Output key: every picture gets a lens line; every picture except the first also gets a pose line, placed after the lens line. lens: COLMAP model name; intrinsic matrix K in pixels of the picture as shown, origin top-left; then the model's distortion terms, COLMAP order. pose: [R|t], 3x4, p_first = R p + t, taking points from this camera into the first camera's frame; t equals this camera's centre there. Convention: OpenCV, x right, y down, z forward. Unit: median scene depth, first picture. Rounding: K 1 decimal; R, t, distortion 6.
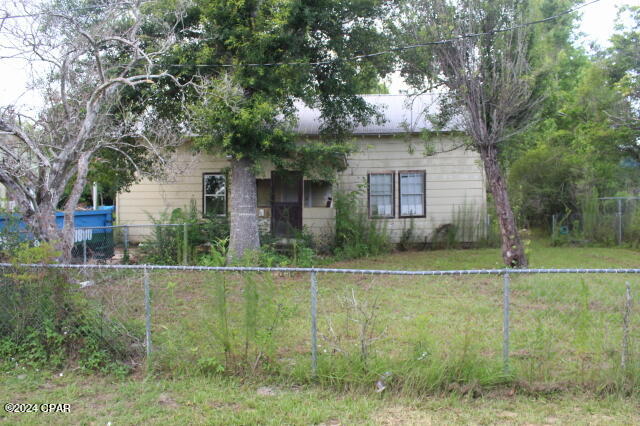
lens RADIAL K [[492.9, 0, 317.0], [0, 492.9, 213.8], [0, 0, 1]] dist [-0.157680, 0.107269]
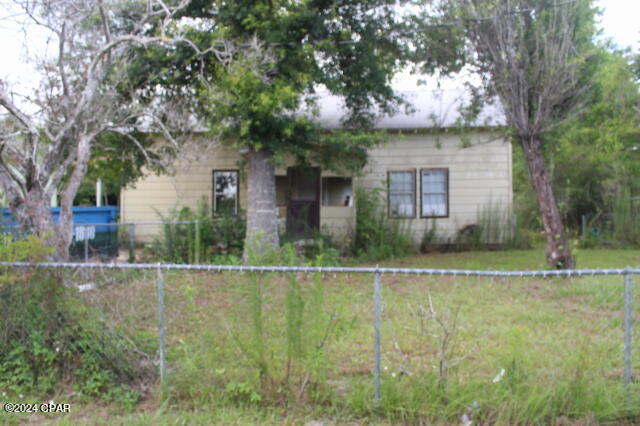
lens RADIAL K [[492.9, 0, 317.0], [0, 492.9, 213.8], [0, 0, 1]] dist [-0.157680, 0.107269]
pose [[0.999959, 0.003255, -0.008504, -0.041463], [-0.003318, 0.999967, -0.007421, 0.013305], [0.008479, 0.007449, 0.999936, 0.096177]]
